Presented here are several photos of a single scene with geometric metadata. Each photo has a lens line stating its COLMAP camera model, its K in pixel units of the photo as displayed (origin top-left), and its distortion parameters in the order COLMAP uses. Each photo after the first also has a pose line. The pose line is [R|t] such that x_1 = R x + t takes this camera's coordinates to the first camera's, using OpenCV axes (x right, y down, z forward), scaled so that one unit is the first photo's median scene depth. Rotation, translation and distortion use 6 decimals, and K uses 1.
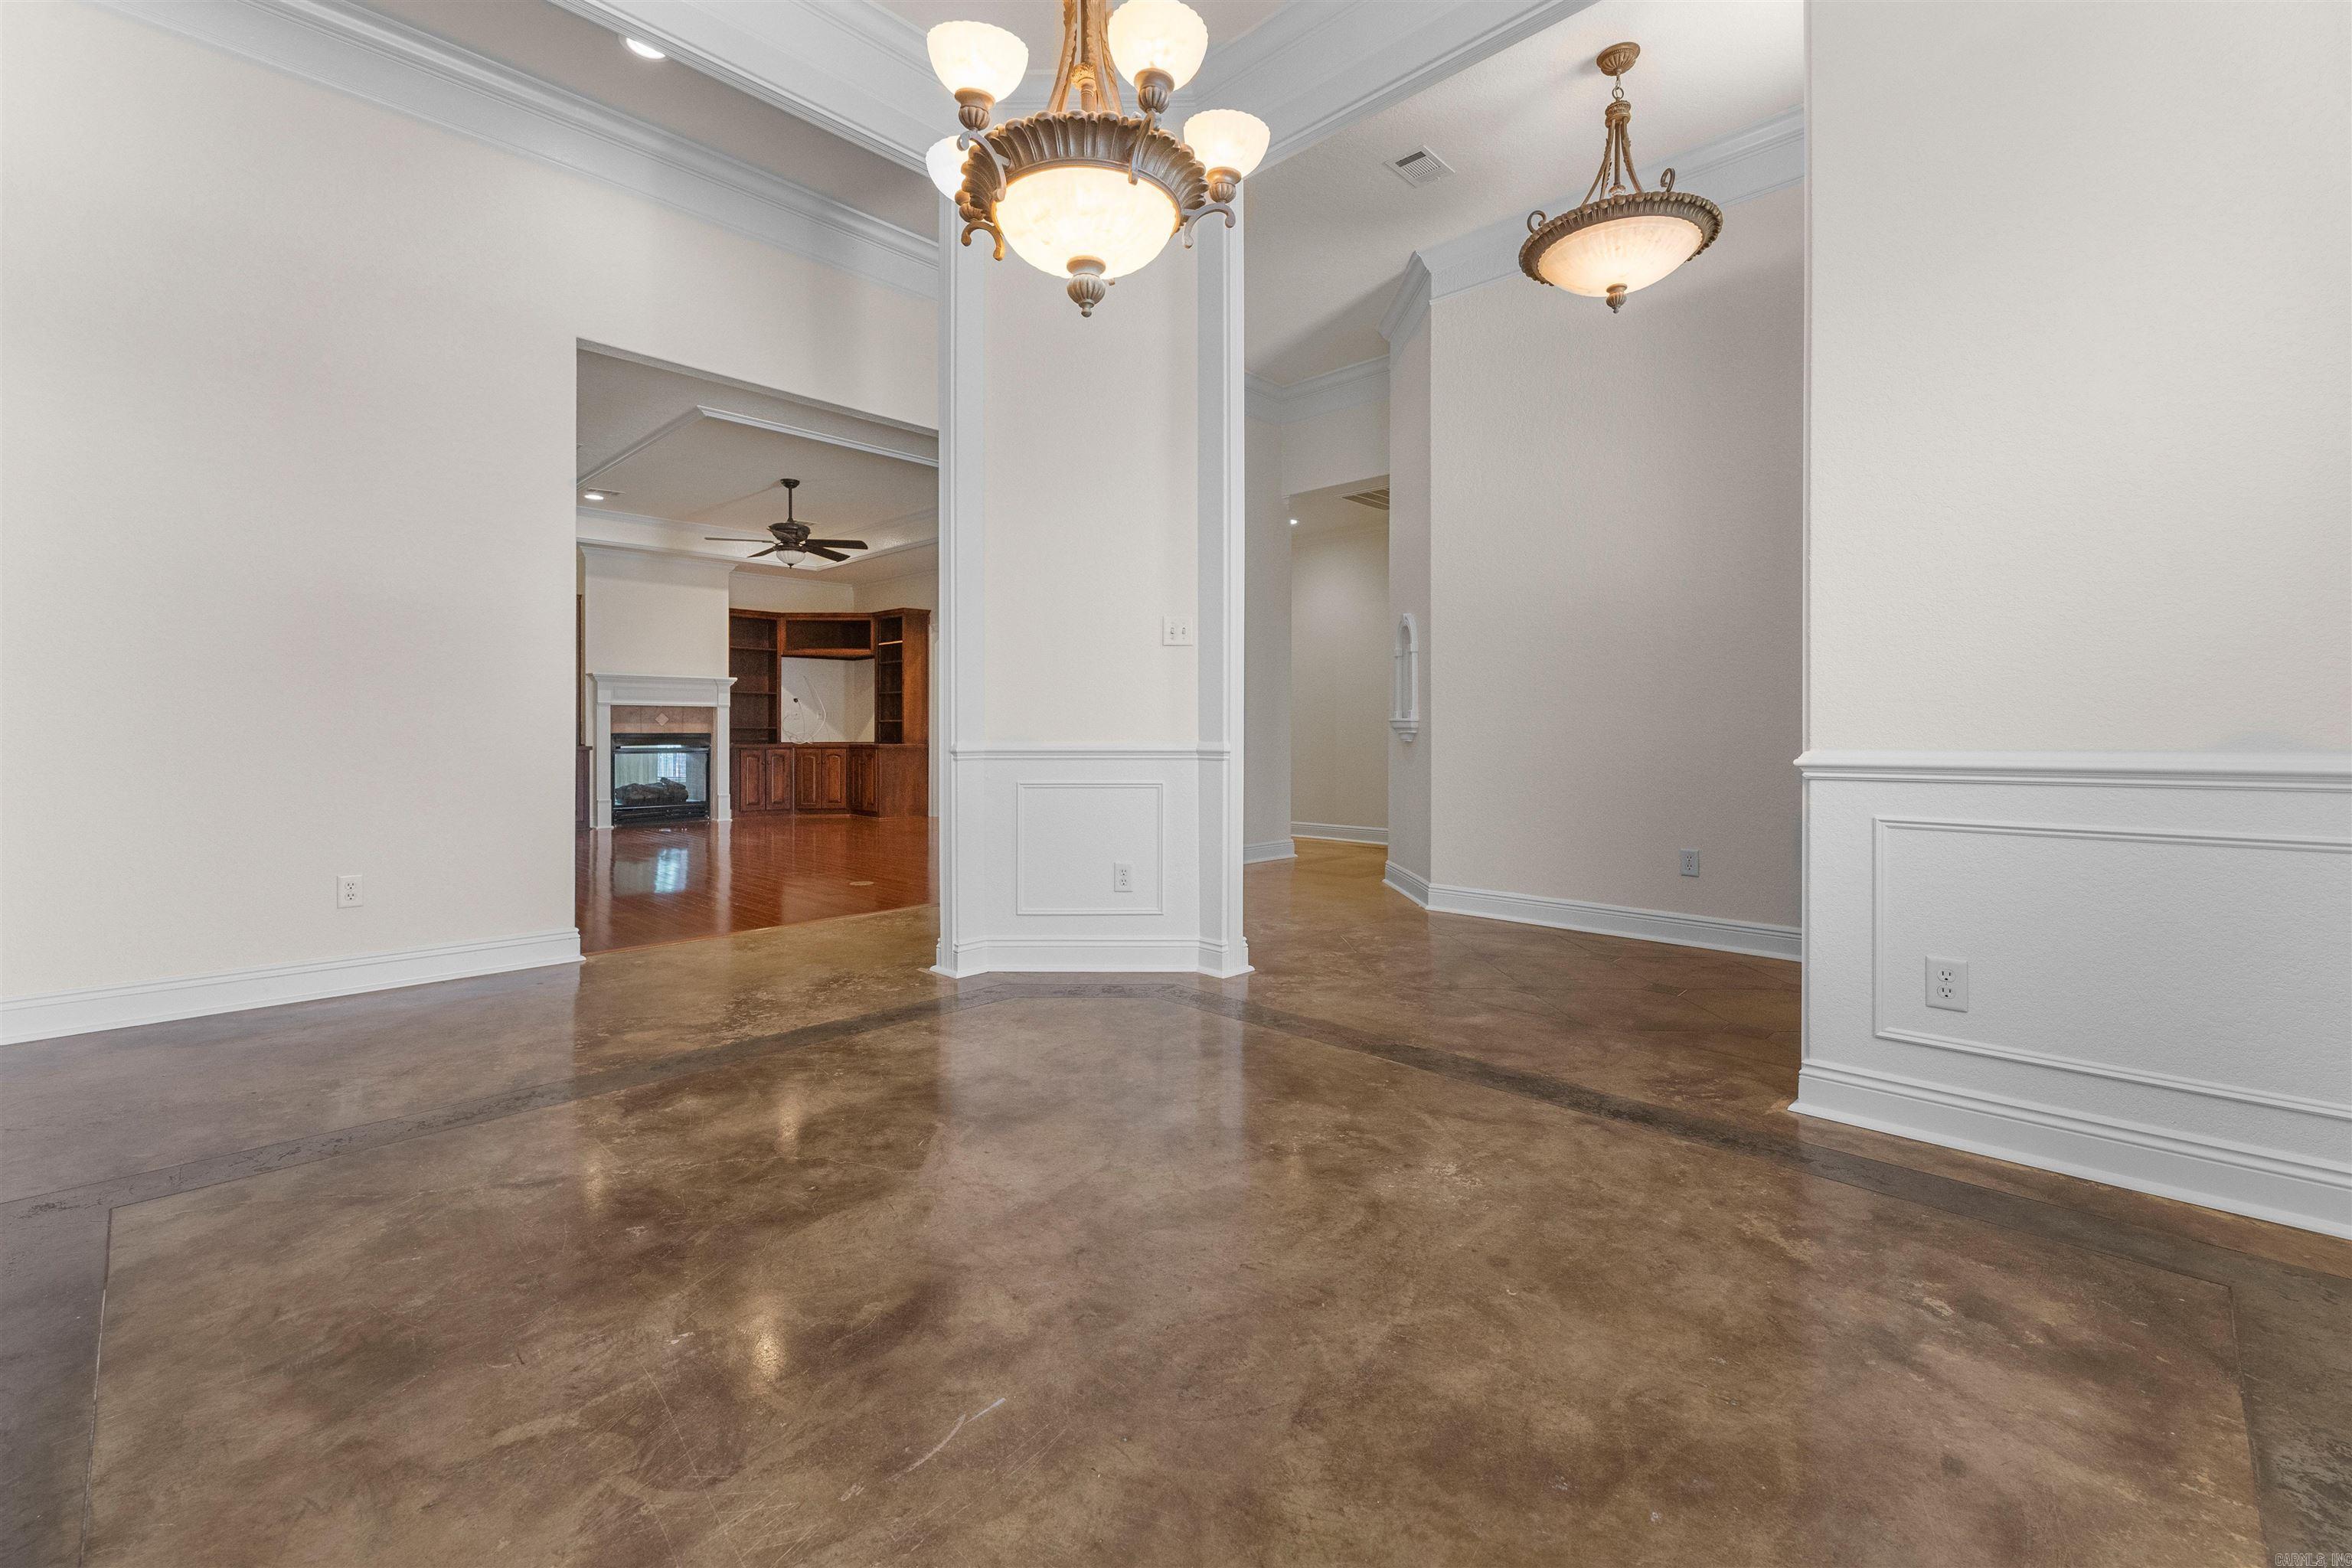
lens RADIAL K [[977.7, 0, 1174.5], [0, 977.7, 735.7], [0, 0, 1]] dist [0.001920, -0.000364]
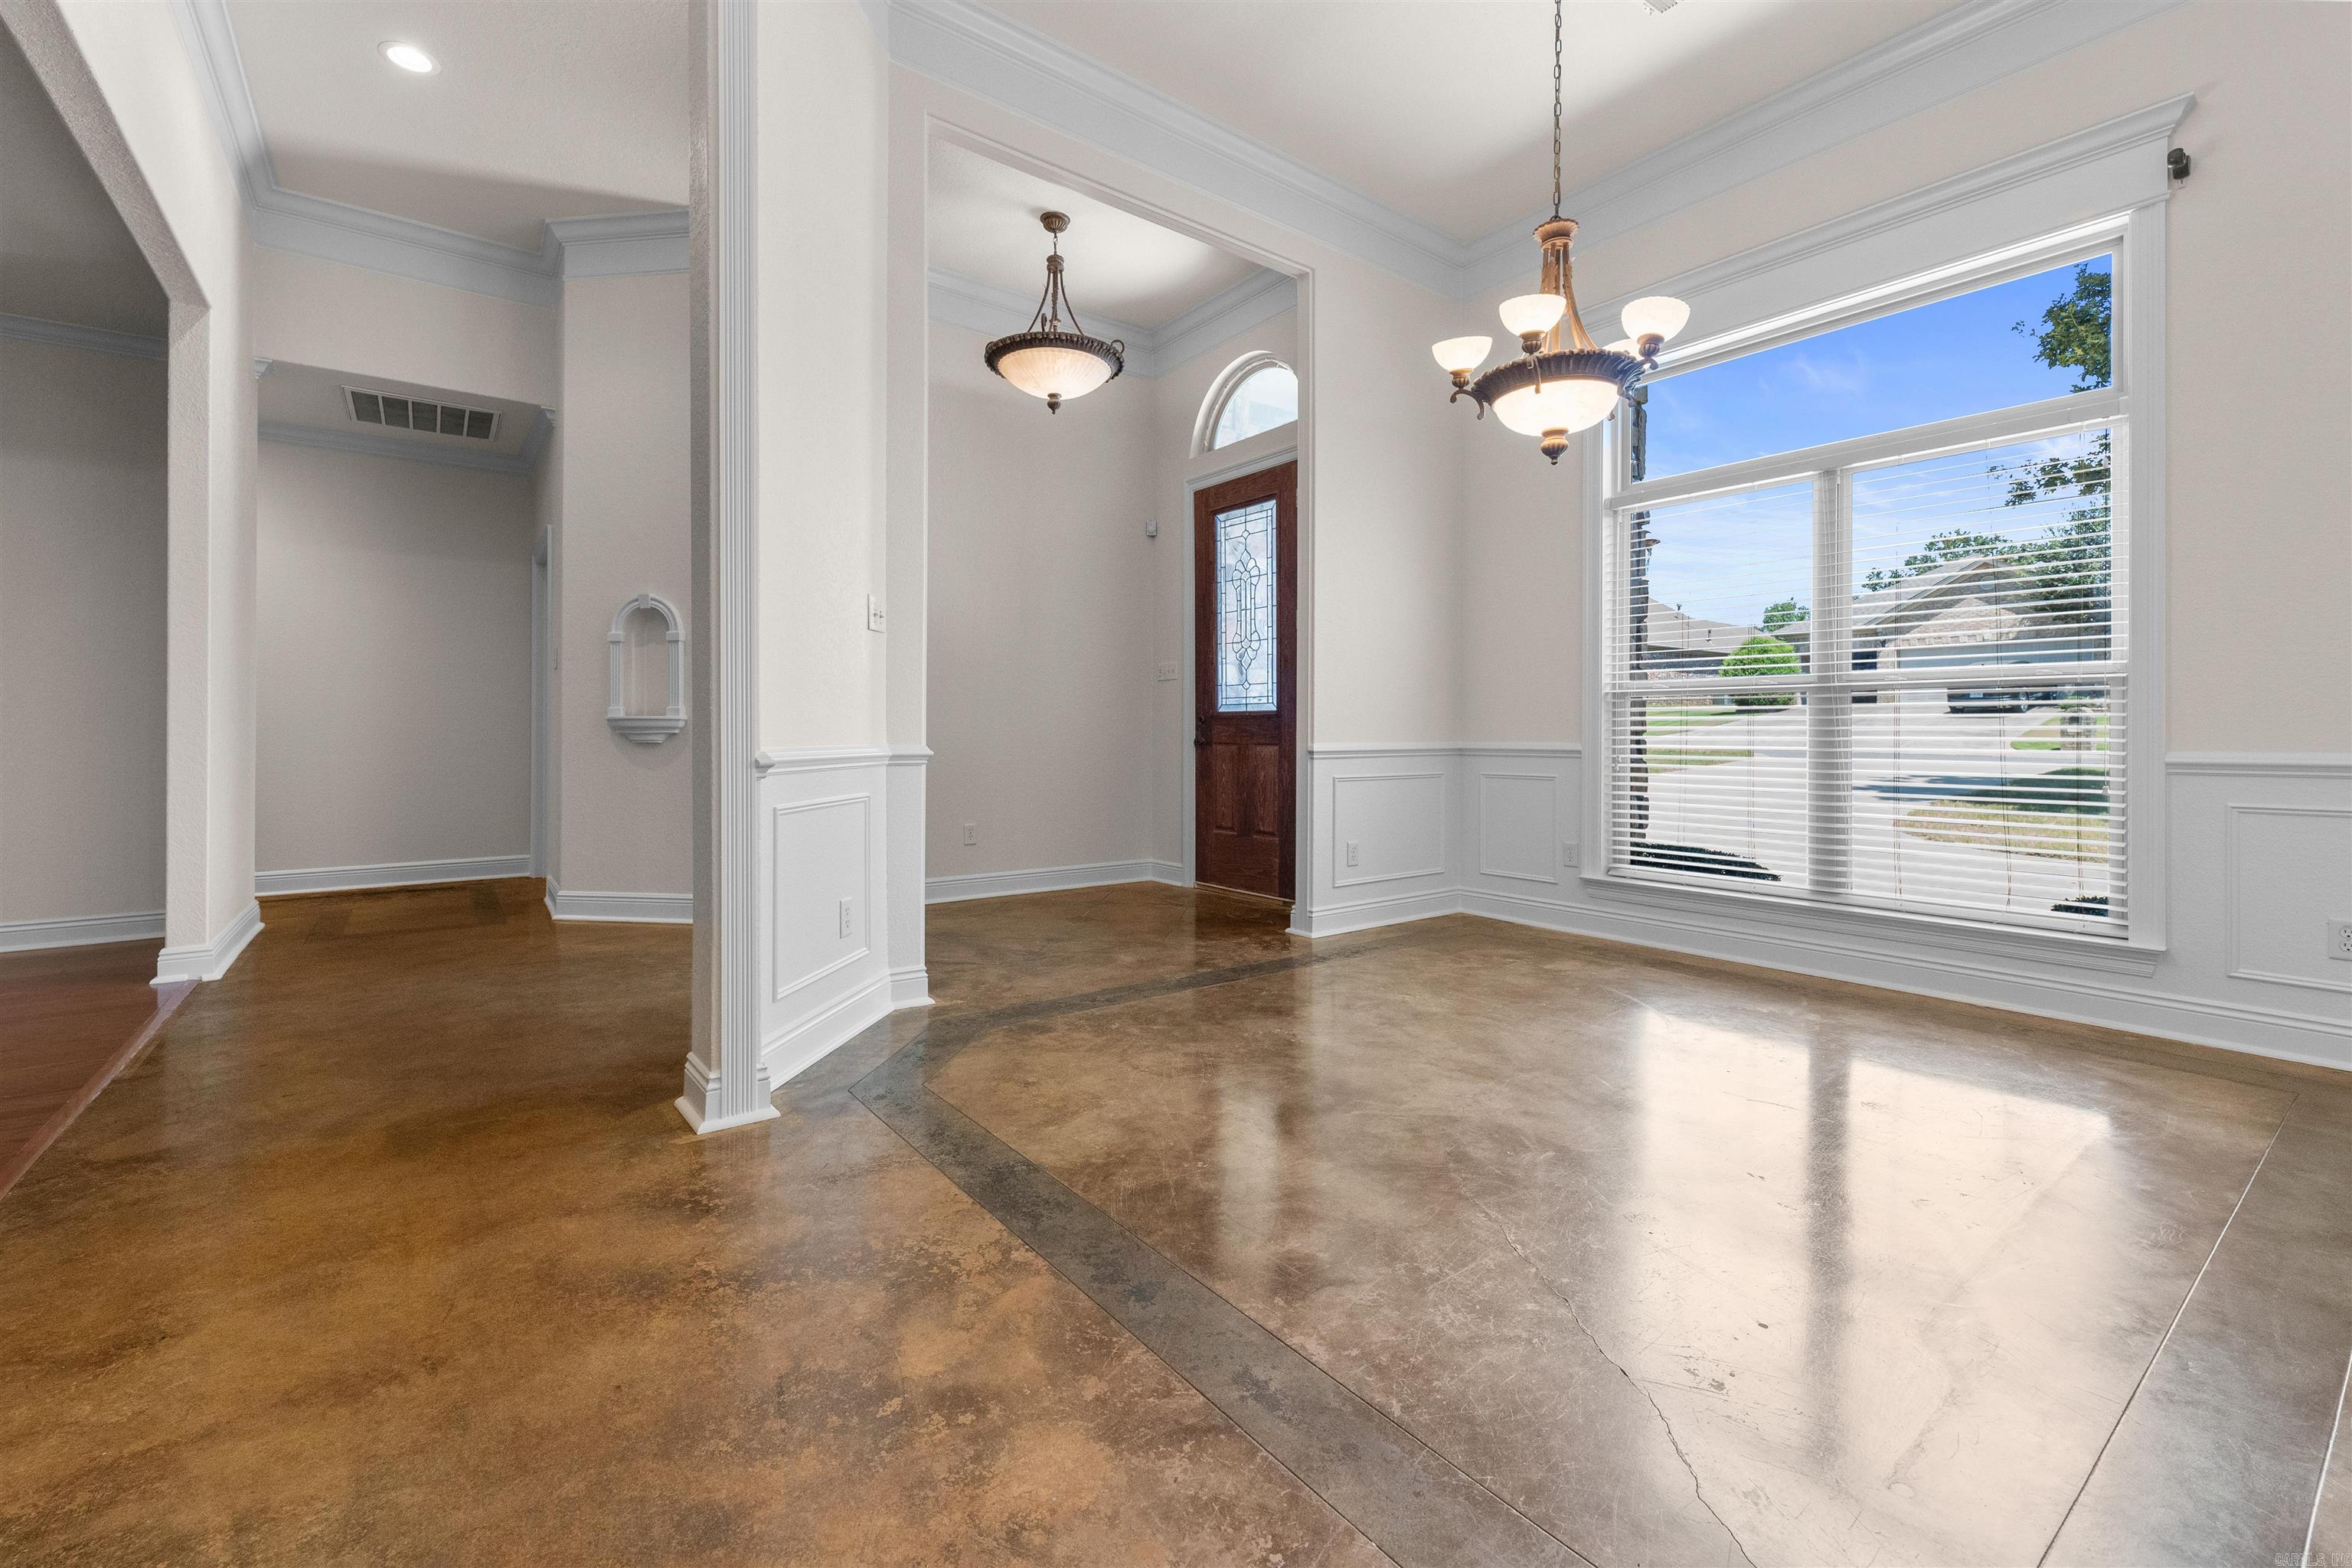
lens RADIAL K [[971.2, 0, 1142.6], [0, 971.2, 729.0], [0, 0, 1]] dist [0.000094, -0.000091]
pose [[0.181213, -0.000886, 0.983443, -0.975989], [-0.000707, 0.999999, 0.001031, -0.011503], [-0.983444, -0.000882, 0.181213, 0.774315]]
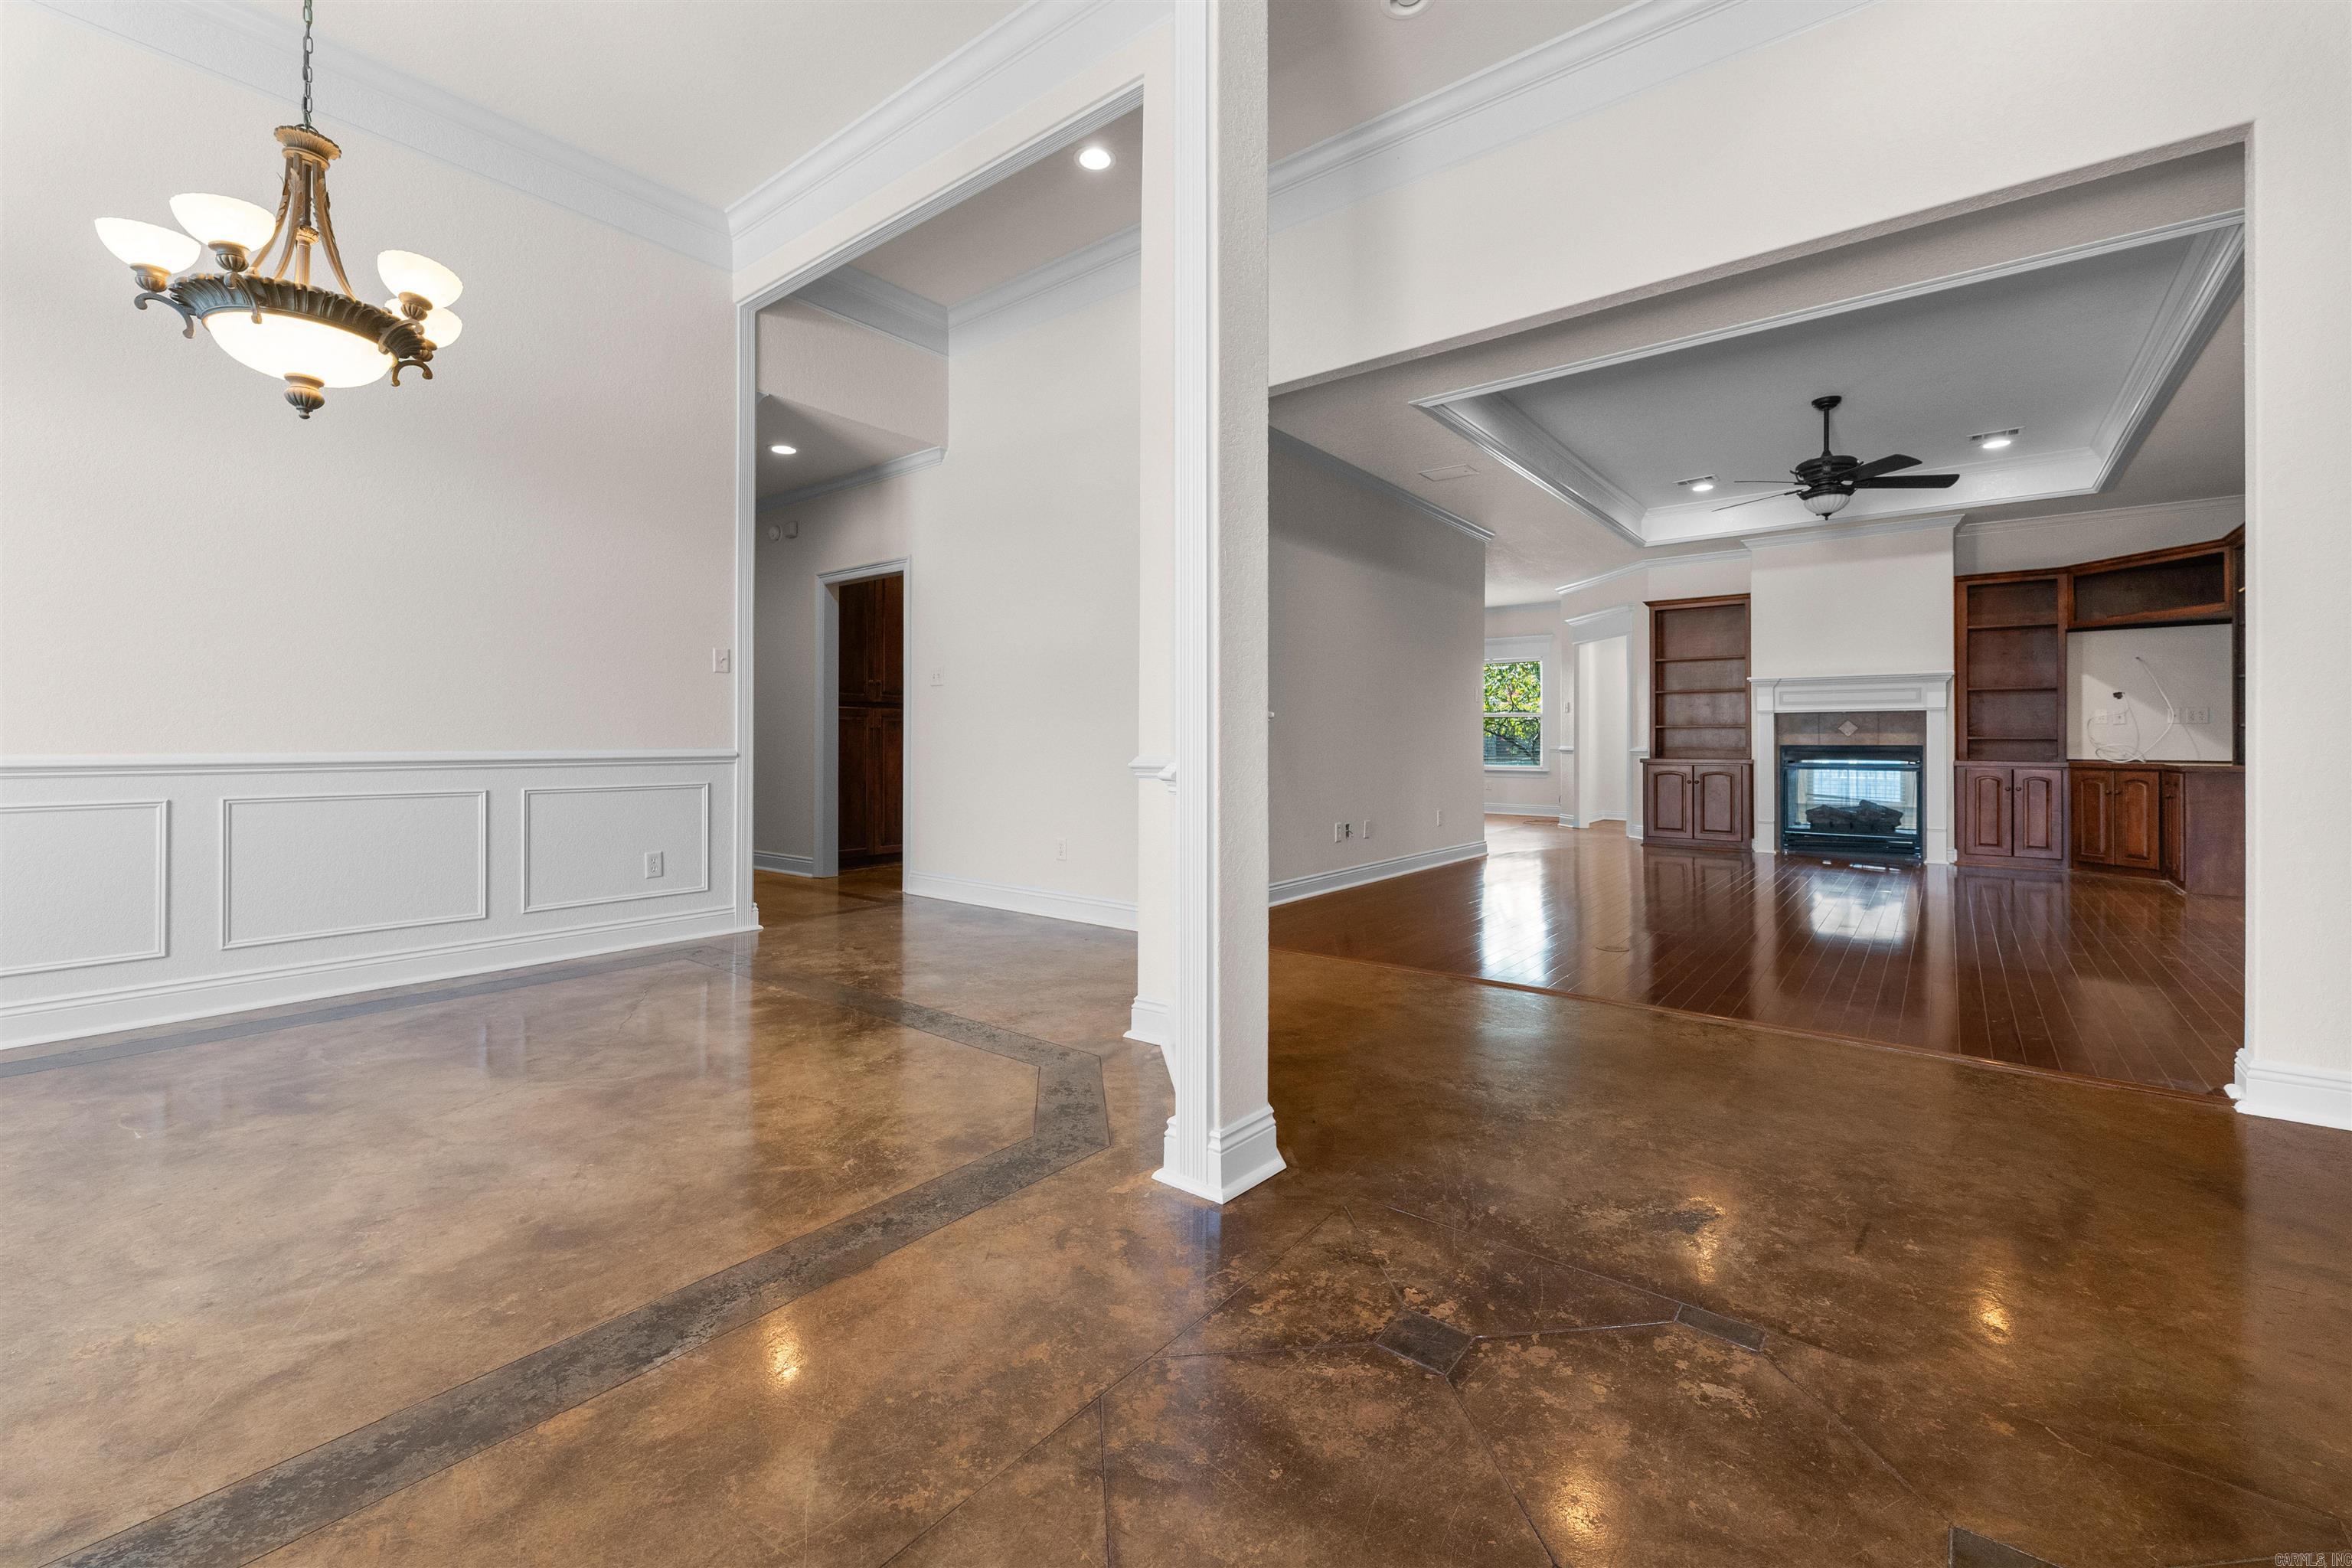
lens RADIAL K [[977.7, 0, 1174.5], [0, 977.7, 735.7], [0, 0, 1]] dist [0.001920, -0.000364]
pose [[0.092181, -0.008559, -0.995705, 0.742167], [-0.003175, 0.999955, -0.008890, -0.004931], [0.995737, 0.003981, 0.092150, 1.154004]]
